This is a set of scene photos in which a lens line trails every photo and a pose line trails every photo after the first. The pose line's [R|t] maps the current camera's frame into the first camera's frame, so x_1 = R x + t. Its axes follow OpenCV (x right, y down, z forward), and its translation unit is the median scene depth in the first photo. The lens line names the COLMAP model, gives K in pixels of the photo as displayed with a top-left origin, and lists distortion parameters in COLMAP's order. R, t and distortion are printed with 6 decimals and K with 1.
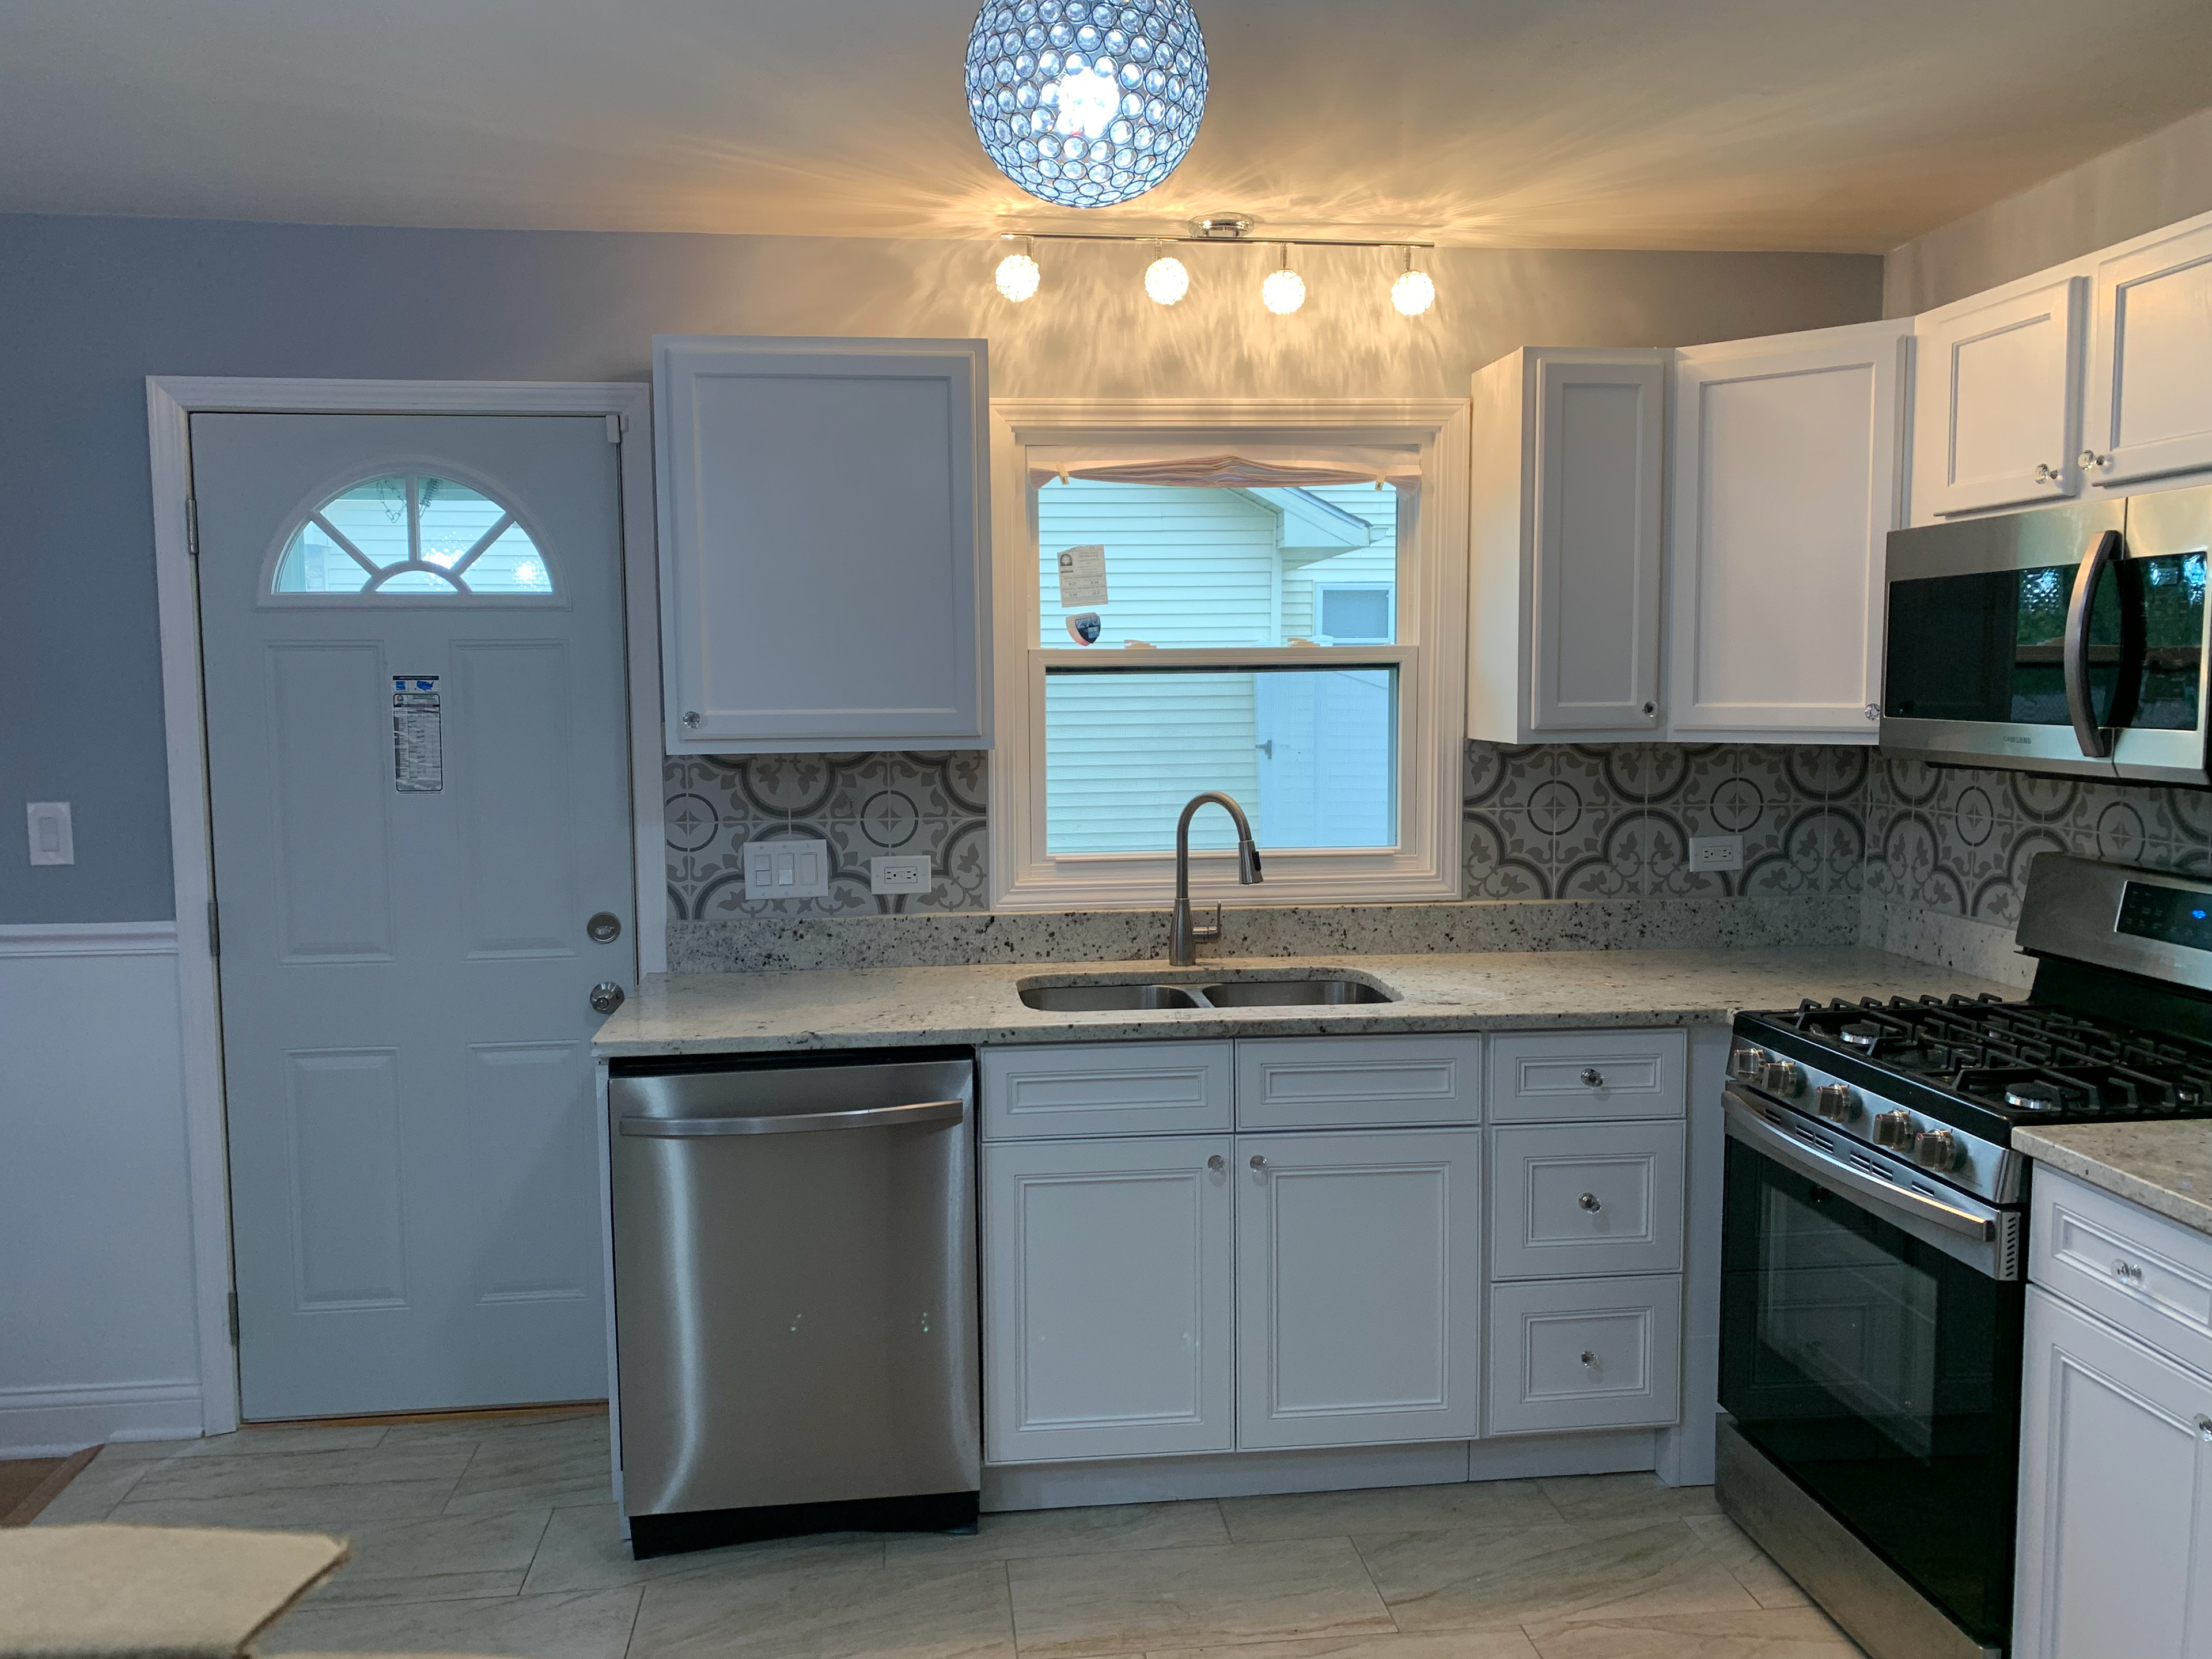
lens RADIAL K [[1683.6, 0, 1099.2], [0, 1683.6, 798.9], [0, 0, 1]] dist [0.040880, -0.044195]
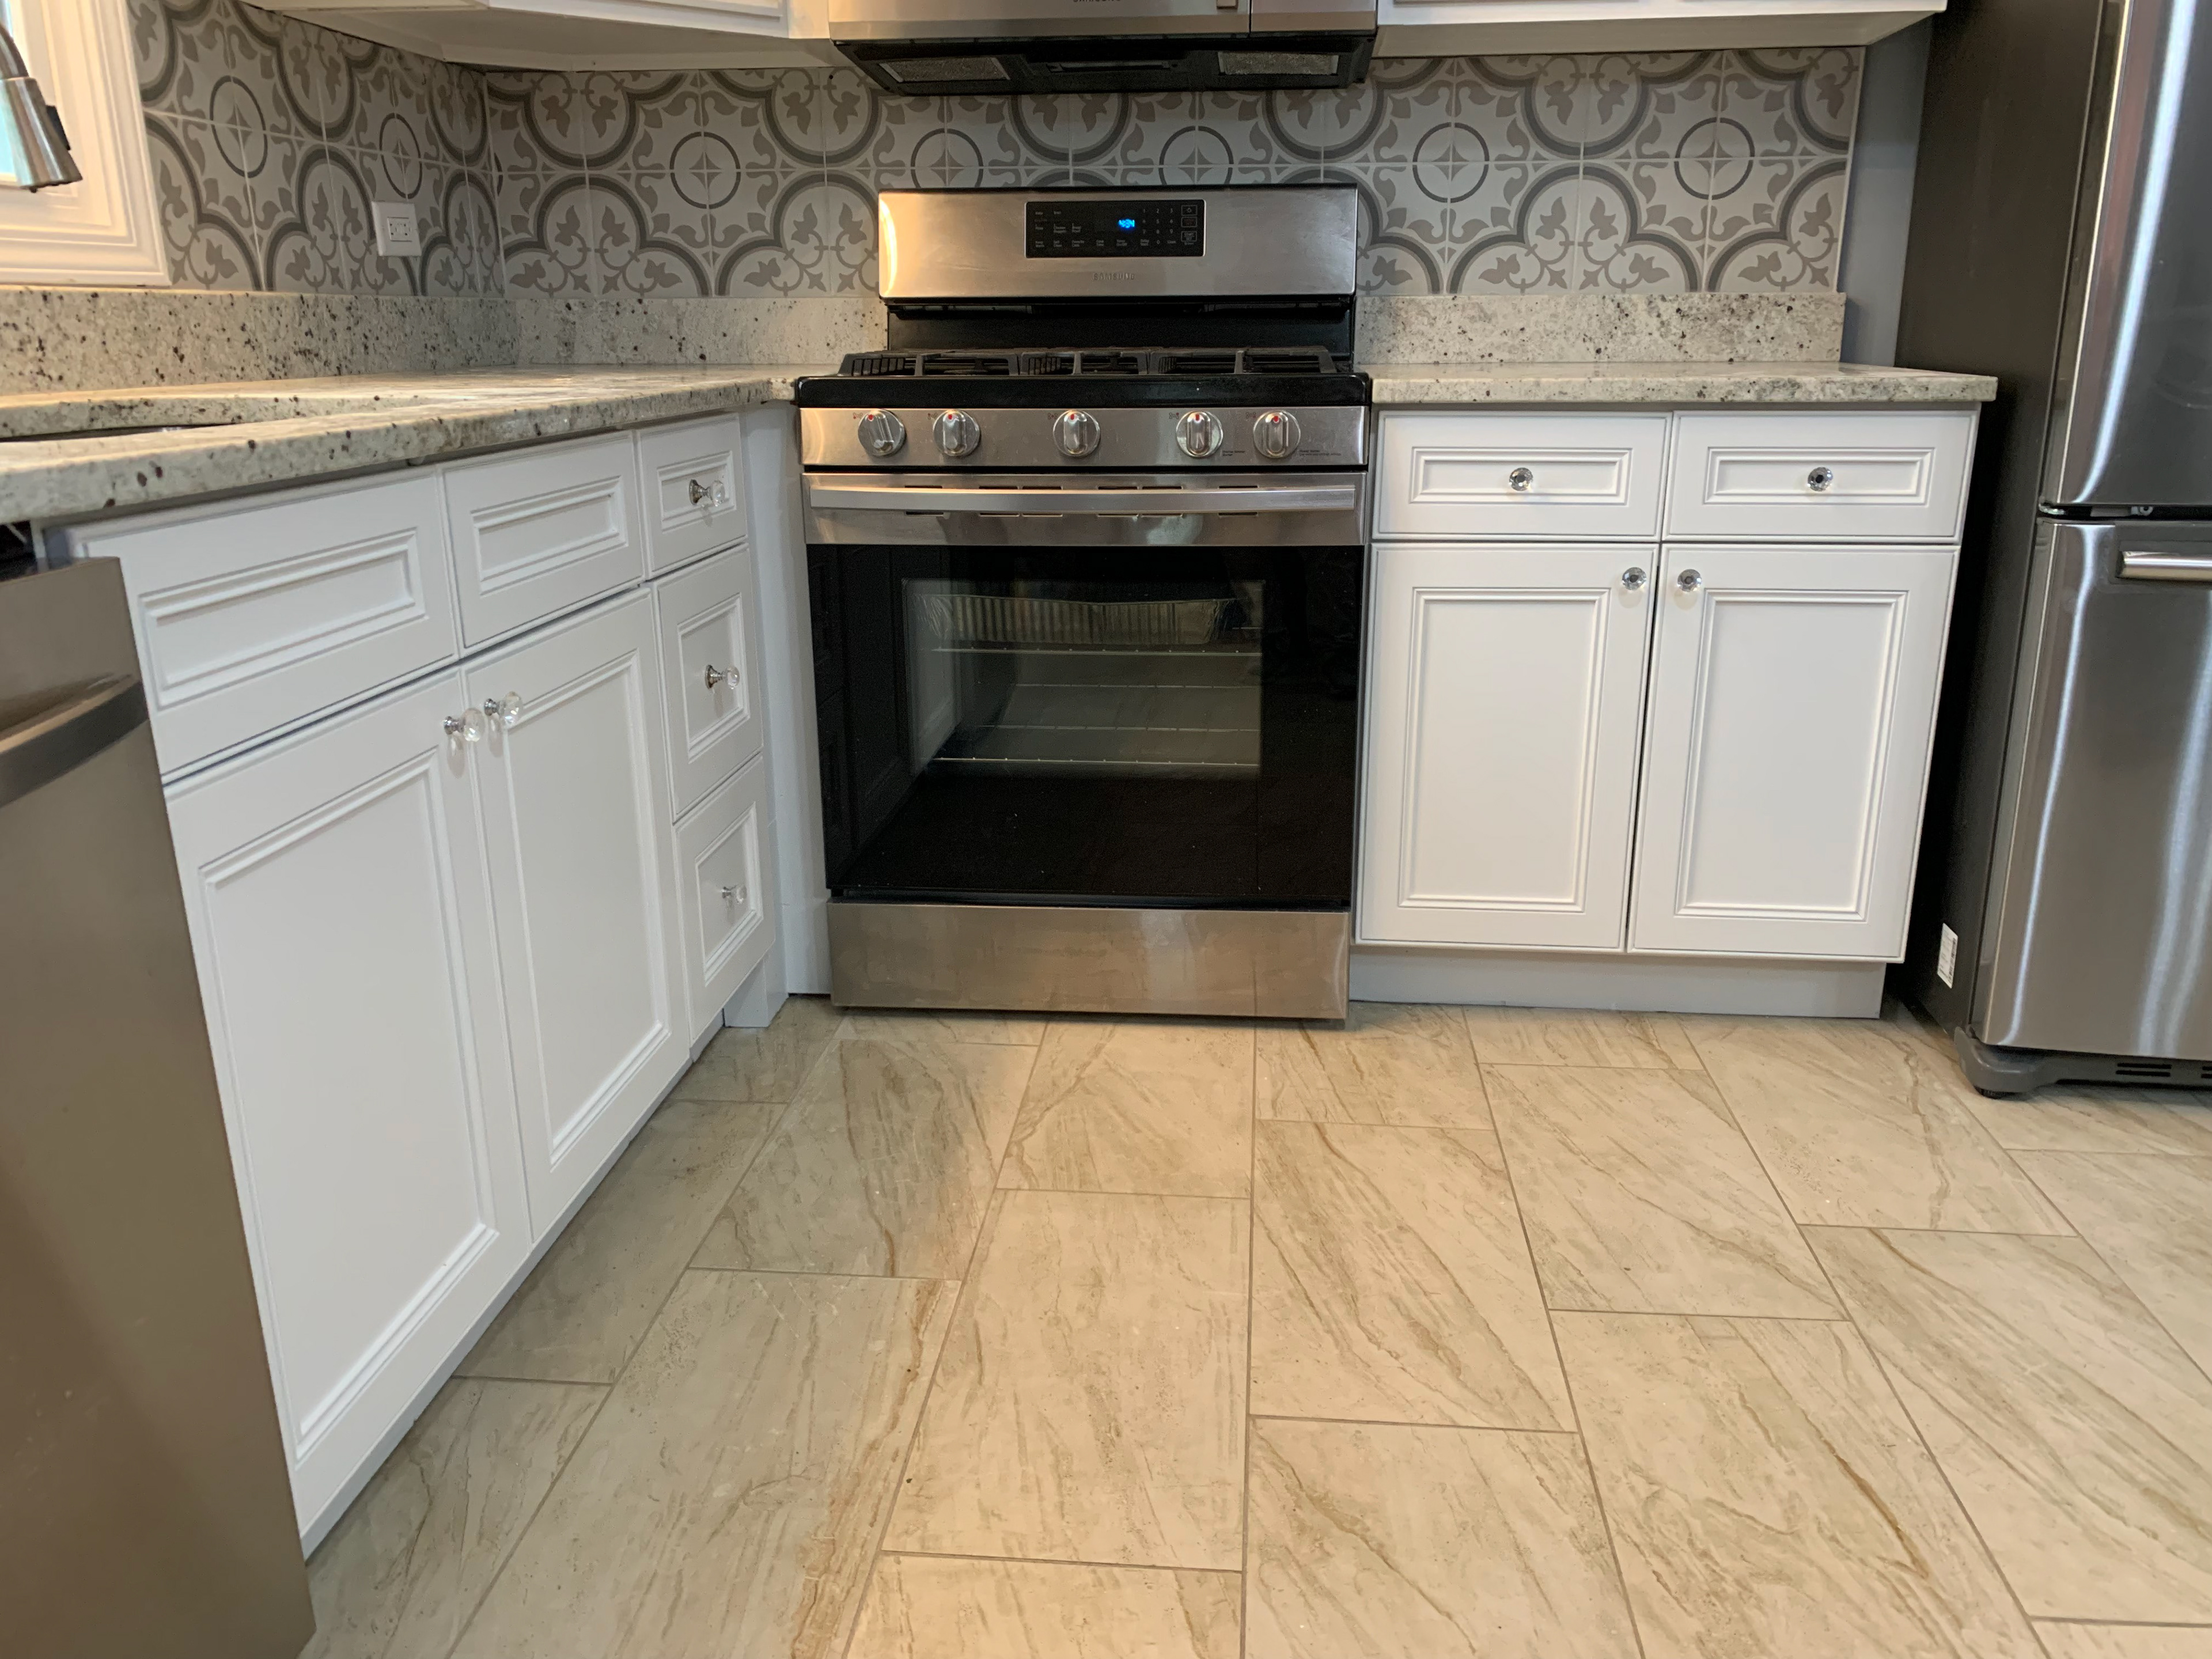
lens RADIAL K [[1683.6, 0, 1096.7], [0, 1683.6, 810.8], [0, 0, 1]] dist [0.040880, -0.044195]
pose [[0.205086, -0.268730, 0.941129, -0.340880], [0.076489, 0.963028, 0.258315, 0.122952], [-0.975750, 0.019010, 0.218059, 0.690588]]
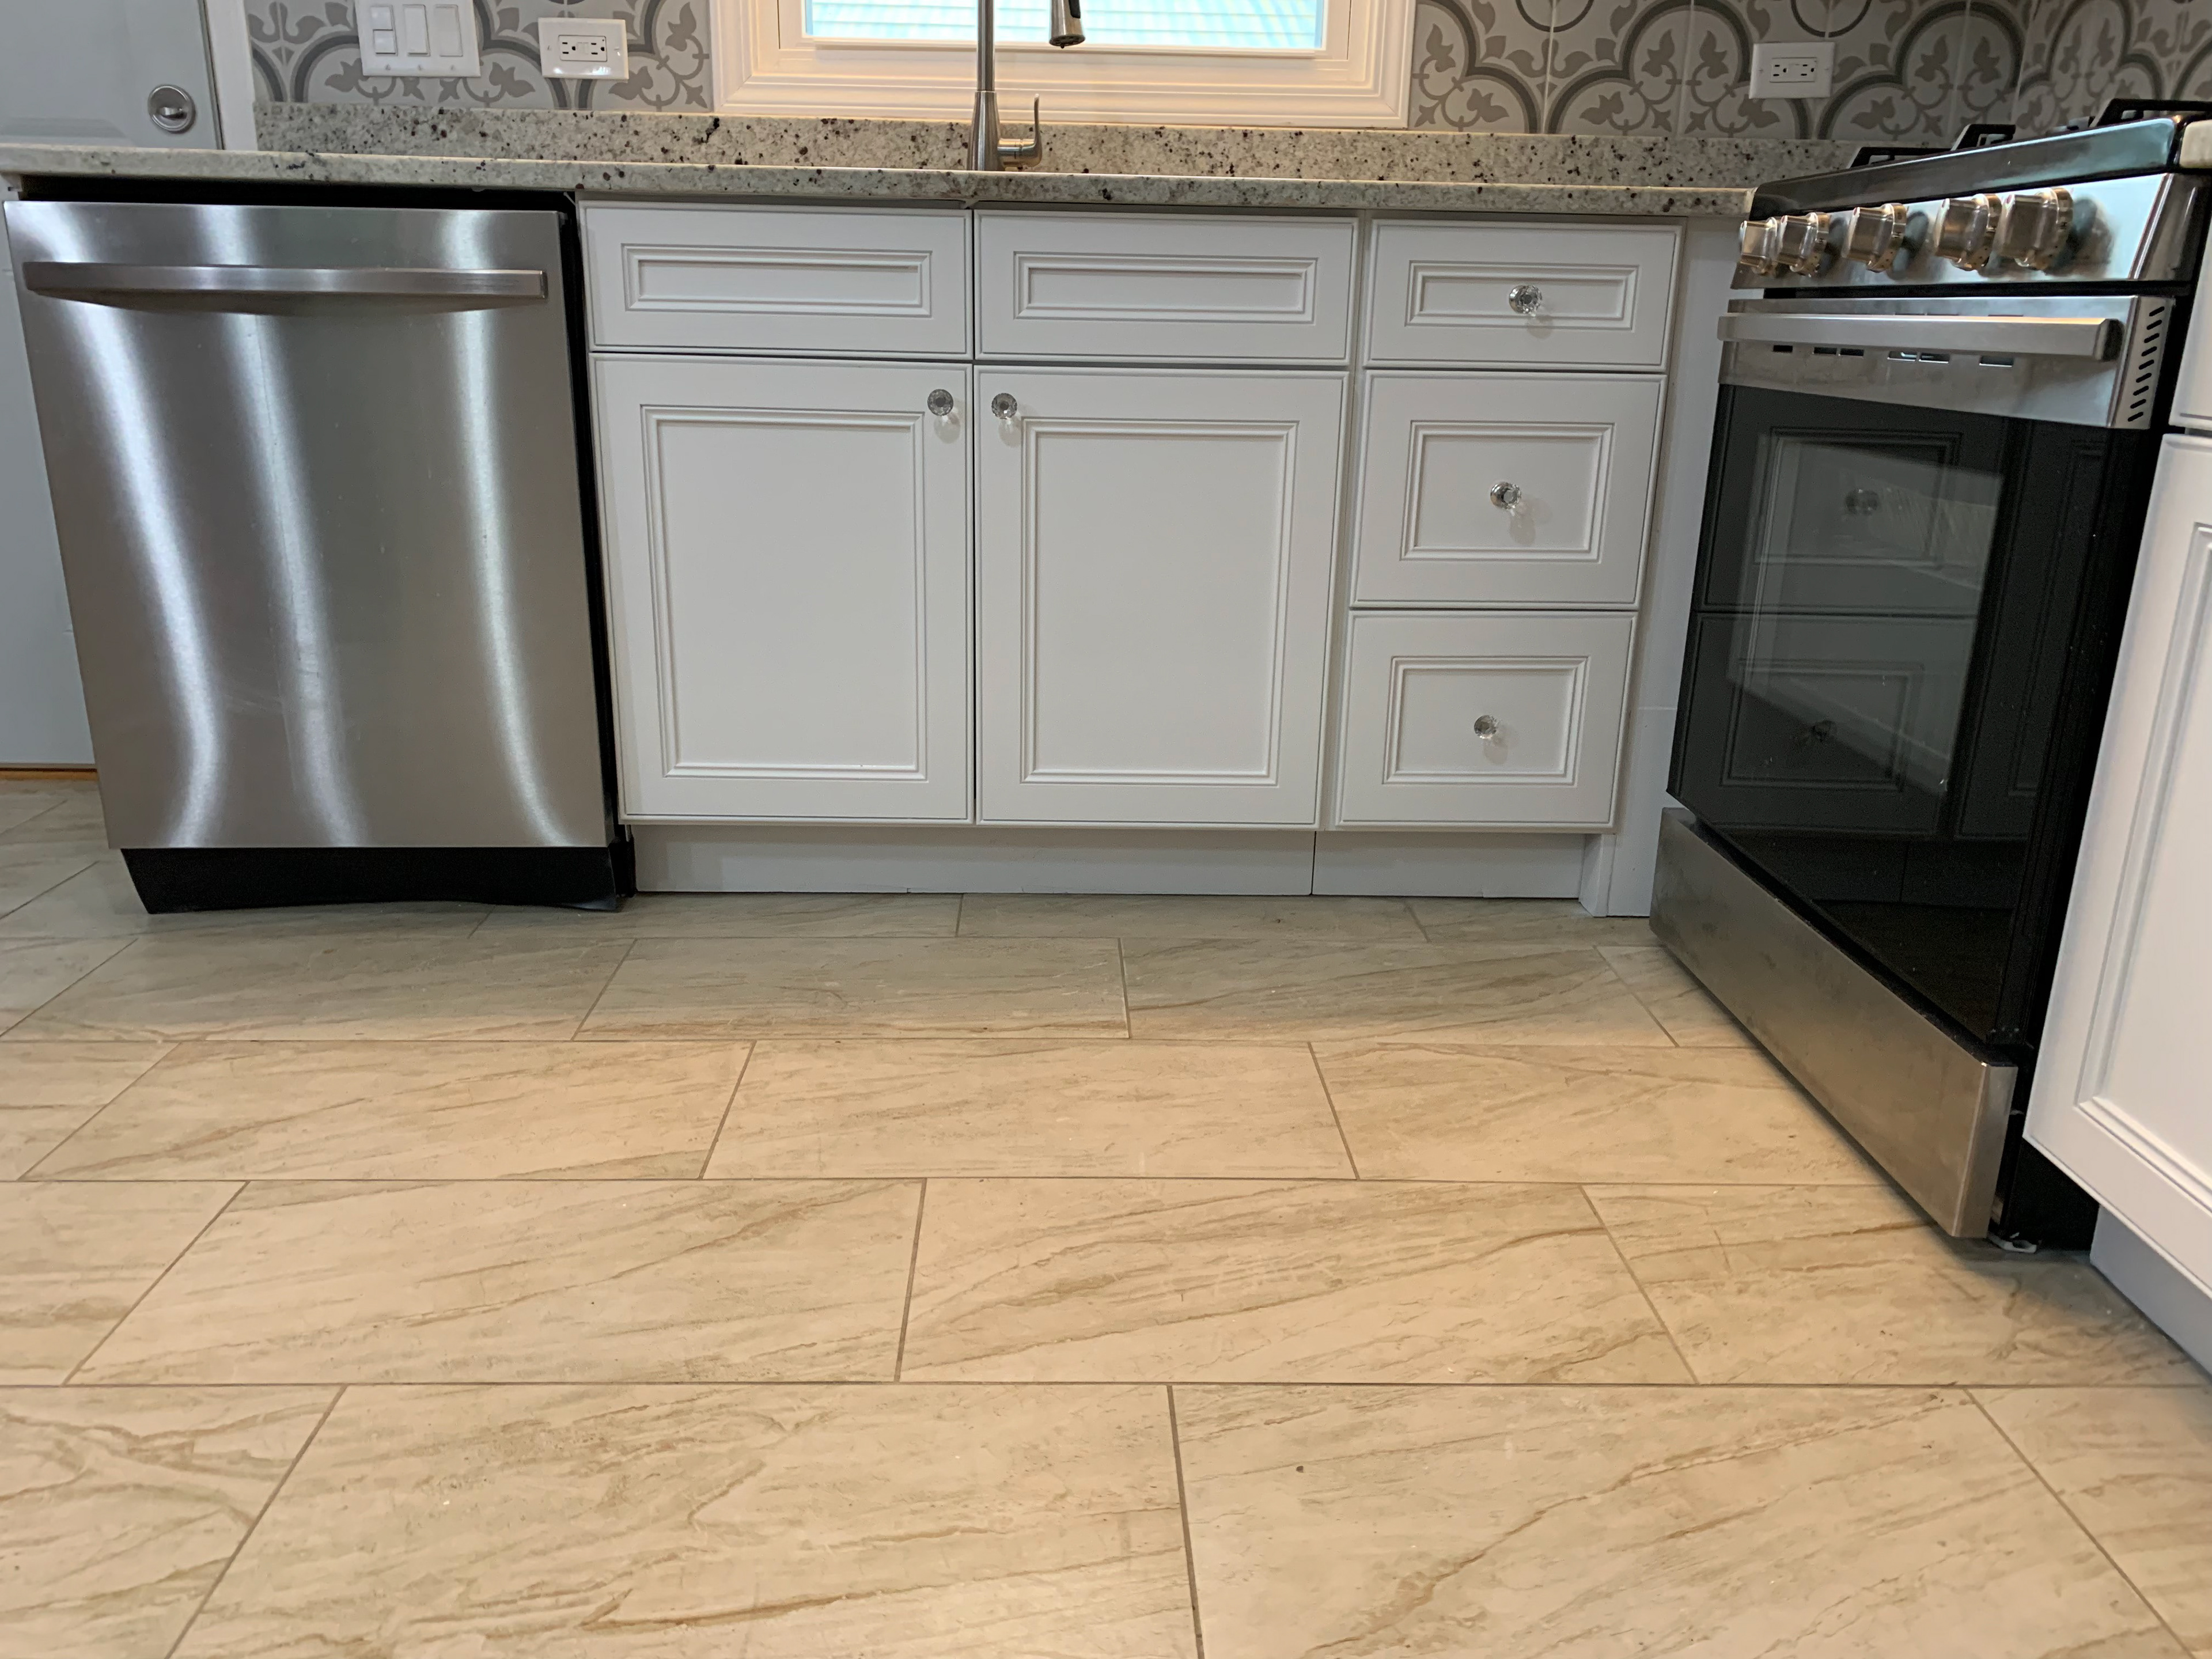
lens RADIAL K [[1683.6, 0, 1111.8], [0, 1683.6, 810.6], [0, 0, 1]] dist [0.040880, -0.044195]
pose [[0.996613, 0.048871, -0.066135, 0.181841], [-0.033167, 0.974813, 0.220542, 0.214911], [0.075248, -0.217601, 0.973133, 0.301955]]
